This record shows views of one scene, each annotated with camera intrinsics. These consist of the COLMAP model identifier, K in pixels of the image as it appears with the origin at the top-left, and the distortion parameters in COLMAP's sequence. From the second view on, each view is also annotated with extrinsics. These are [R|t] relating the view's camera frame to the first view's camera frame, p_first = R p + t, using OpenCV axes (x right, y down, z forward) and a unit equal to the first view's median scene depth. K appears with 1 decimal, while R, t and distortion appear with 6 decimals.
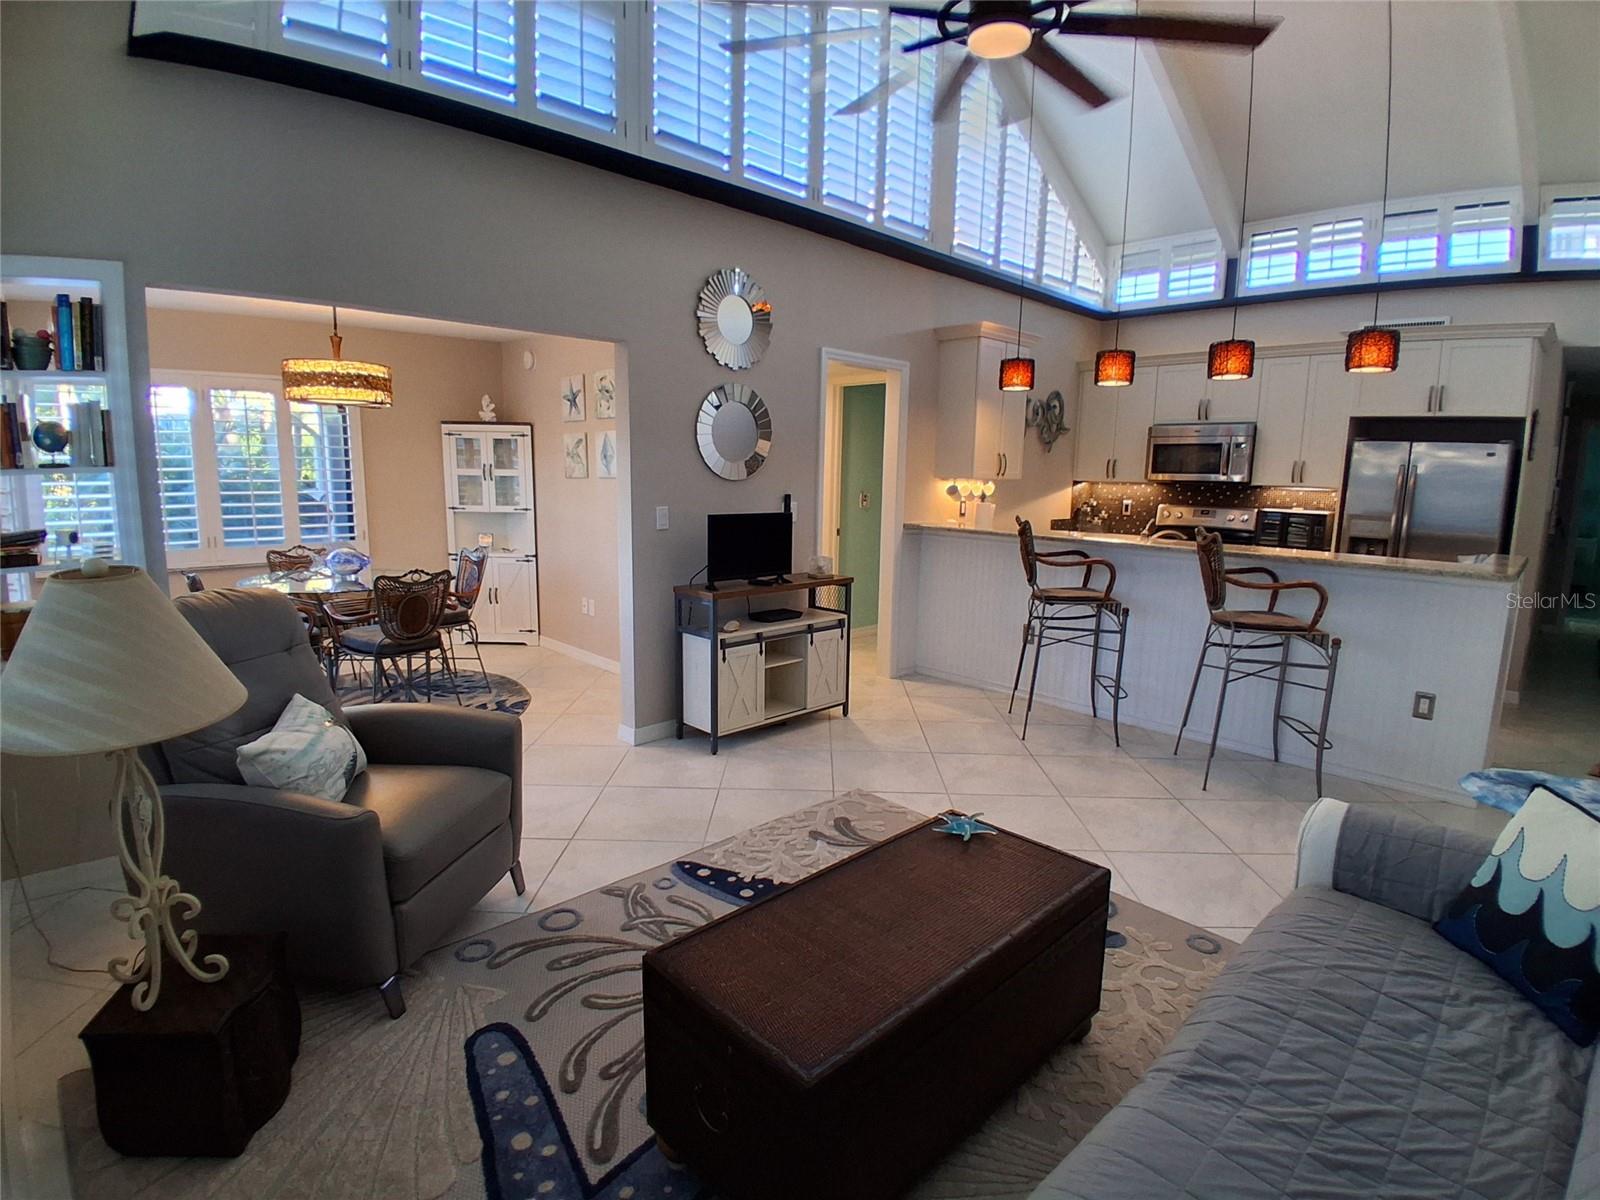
lens RADIAL K [[795.0, 0, 806.7], [0, 795.0, 604.0], [0, 0, 1]] dist [0.001944, -0.047776]
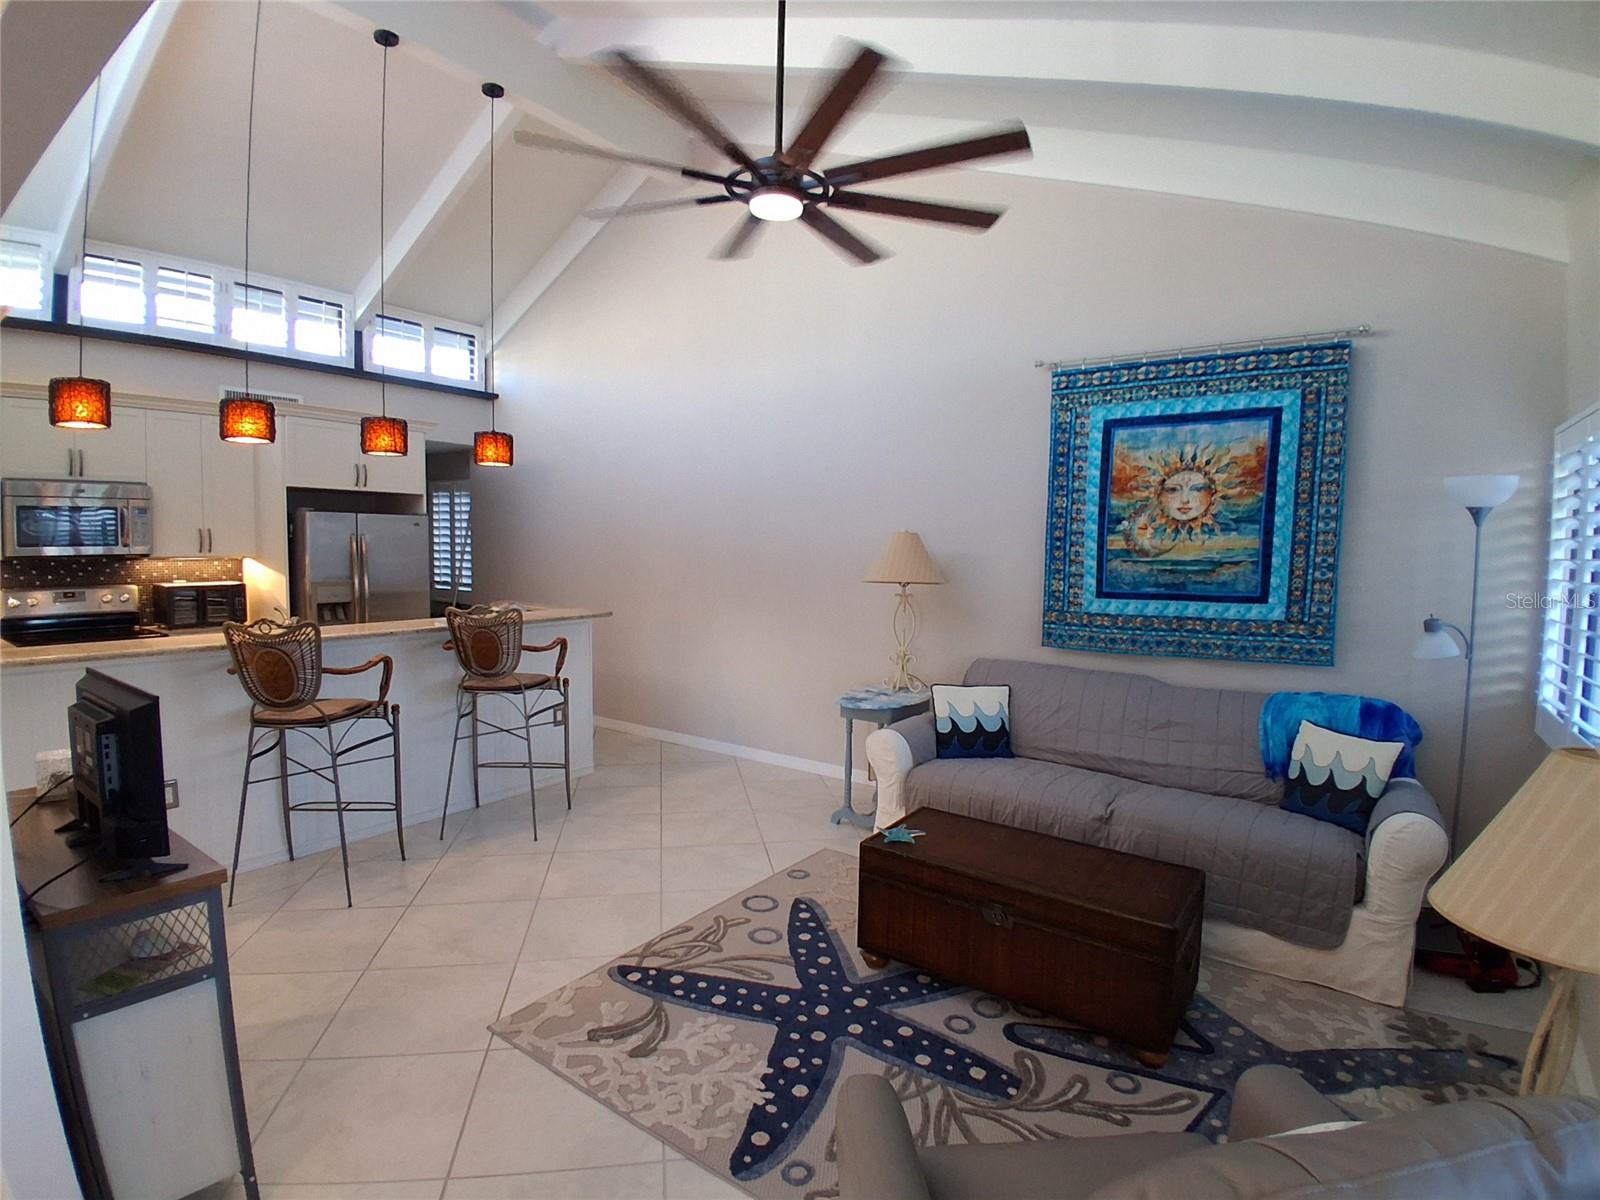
lens RADIAL K [[795.0, 0, 806.7], [0, 795.0, 604.0], [0, 0, 1]] dist [0.001944, -0.047776]
pose [[-0.190932, -0.095324, 0.976964, -0.454264], [0.146085, 0.981431, 0.124310, -0.124998], [-0.970672, 0.166455, -0.173461, 0.581320]]
